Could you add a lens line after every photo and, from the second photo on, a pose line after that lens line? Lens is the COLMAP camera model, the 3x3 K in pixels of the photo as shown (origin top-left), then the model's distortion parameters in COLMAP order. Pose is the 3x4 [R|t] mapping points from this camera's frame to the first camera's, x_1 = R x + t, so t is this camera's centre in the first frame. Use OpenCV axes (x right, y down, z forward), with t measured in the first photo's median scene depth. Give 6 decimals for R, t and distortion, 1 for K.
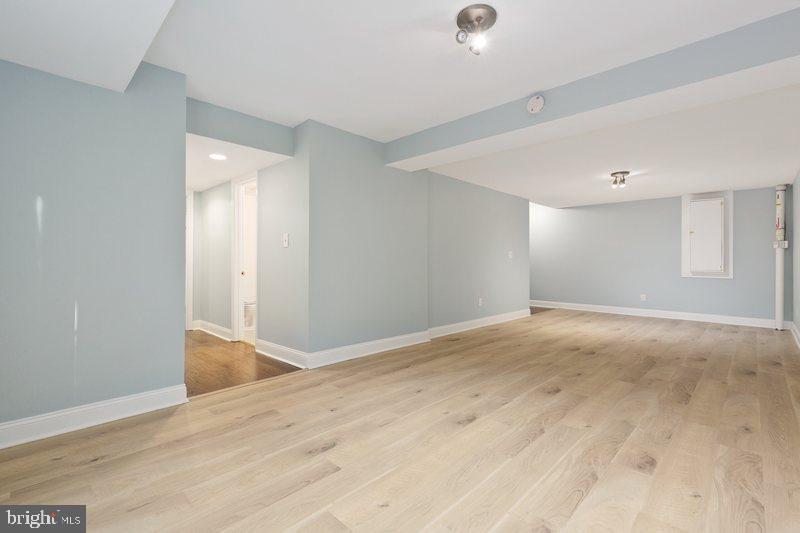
lens RADIAL K [[363.5, 0, 400.0], [0, 363.5, 263.7], [0, 0, 1]] dist [0.004704, -0.000119]
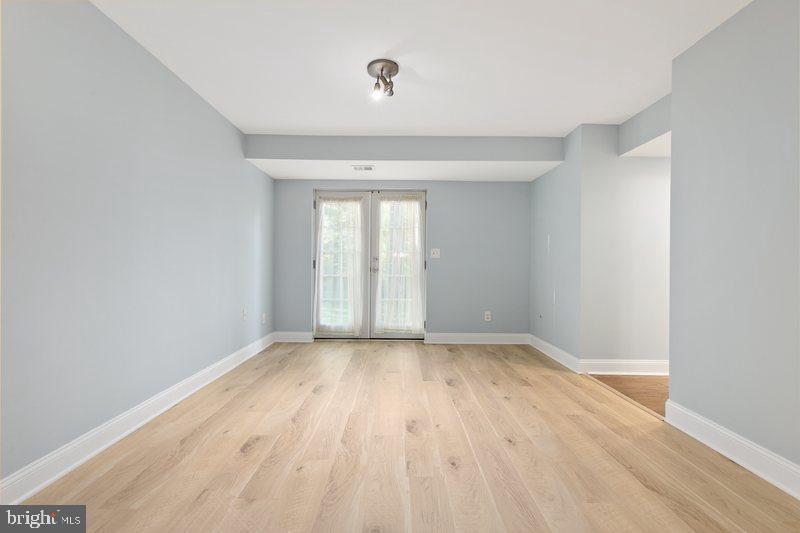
lens RADIAL K [[363.5, 0, 400.9], [0, 363.5, 264.8], [0, 0, 1]] dist [0.004704, -0.000119]
pose [[-0.717076, -0.009579, -0.696929, 0.907552], [-0.015723, 0.999873, 0.002435, -0.008806], [0.696818, 0.012704, -0.717136, 1.699802]]
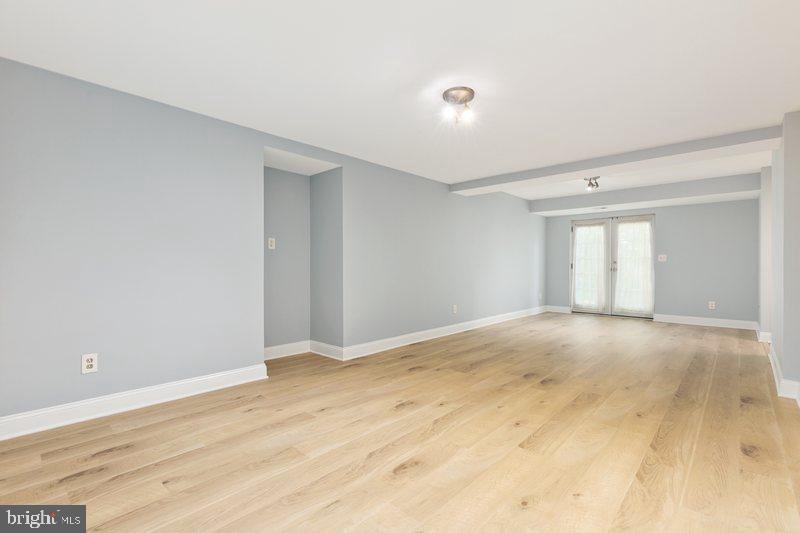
lens RADIAL K [[363.5, 0, 400.1], [0, 363.5, 267.1], [0, 0, 1]] dist [0.004704, -0.000119]
pose [[-0.999424, -0.011948, -0.031767, 1.427352], [-0.012110, 0.999915, 0.004925, 0.009109], [0.031706, 0.005307, -0.999483, 2.976567]]
